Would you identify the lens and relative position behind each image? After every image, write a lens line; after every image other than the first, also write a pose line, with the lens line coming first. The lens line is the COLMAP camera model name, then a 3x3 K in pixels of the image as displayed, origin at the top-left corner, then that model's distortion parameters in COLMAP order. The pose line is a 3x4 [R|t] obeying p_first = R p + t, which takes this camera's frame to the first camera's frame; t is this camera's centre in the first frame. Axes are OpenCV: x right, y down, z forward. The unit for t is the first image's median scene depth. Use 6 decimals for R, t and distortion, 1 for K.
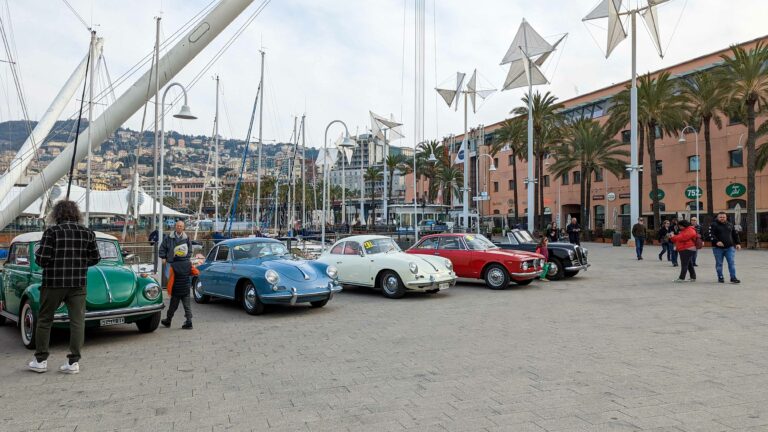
lens RADIAL K [[539.8, 0, 384.9], [0, 539.8, 213.6], [0, 0, 1]] dist [0.074475, -0.069945]
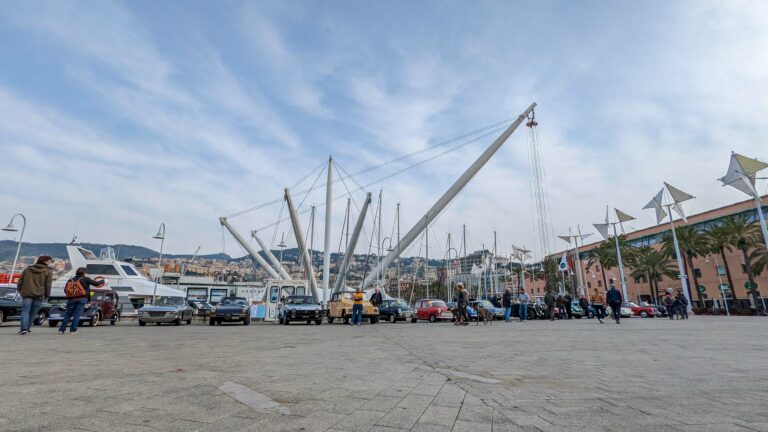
lens RADIAL K [[361.4, 0, 381.2], [0, 361.4, 219.5], [0, 0, 1]] dist [-0.011359, -0.000114]
pose [[0.963741, -0.061839, -0.259575, -0.186203], [0.001111, 0.973698, -0.227839, 0.010415], [0.266837, 0.219289, 0.938462, -0.419119]]
